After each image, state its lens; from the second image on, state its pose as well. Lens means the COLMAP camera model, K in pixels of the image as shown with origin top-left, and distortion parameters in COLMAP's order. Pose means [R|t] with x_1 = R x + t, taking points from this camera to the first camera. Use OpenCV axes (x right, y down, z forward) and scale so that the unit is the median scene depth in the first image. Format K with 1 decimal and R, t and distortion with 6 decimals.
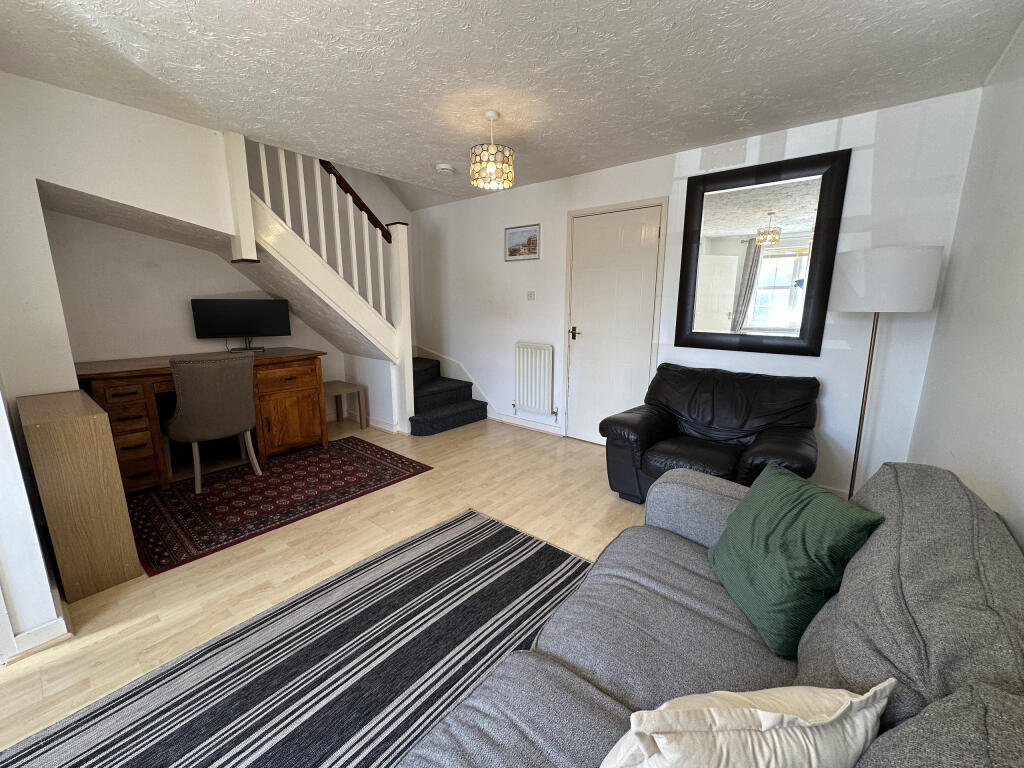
lens RADIAL K [[407.0, 0, 509.1], [0, 407.0, 386.7], [0, 0, 1]] dist [0.000679, 0.000271]
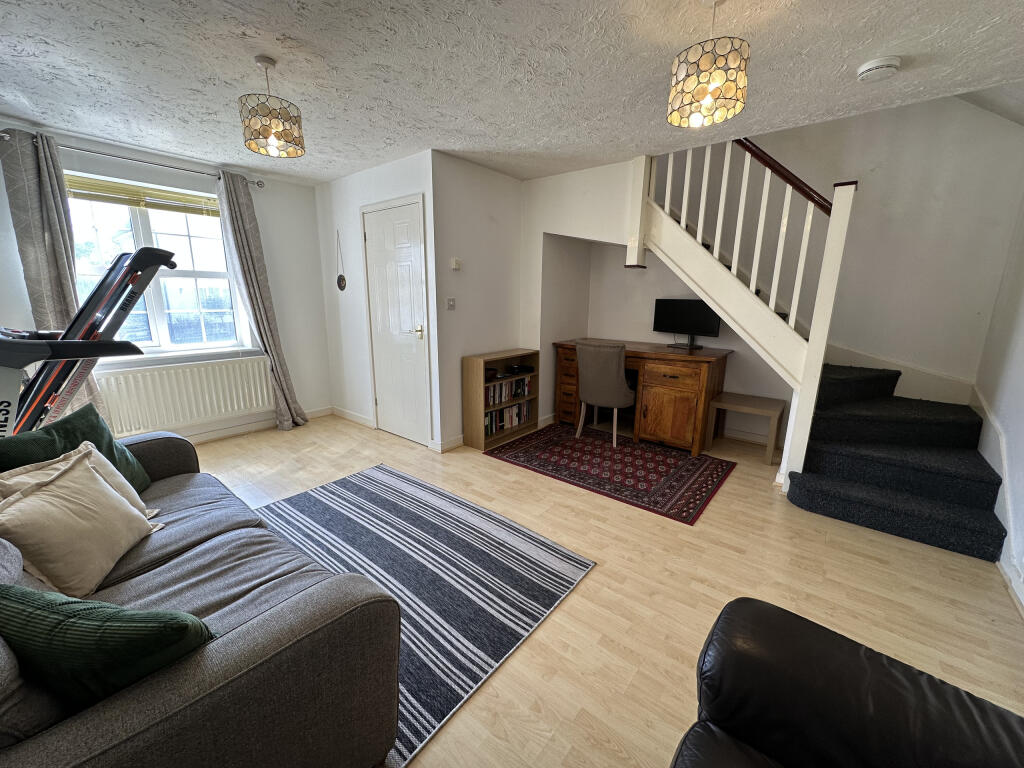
lens RADIAL K [[407.0, 0, 508.4], [0, 407.0, 380.2], [0, 0, 1]] dist [0.000679, 0.000271]
pose [[0.010880, 0.197366, -0.980270, 0.542741], [-0.214302, 0.958010, 0.190505, -0.138002], [0.976707, 0.208001, 0.052719, 0.643911]]
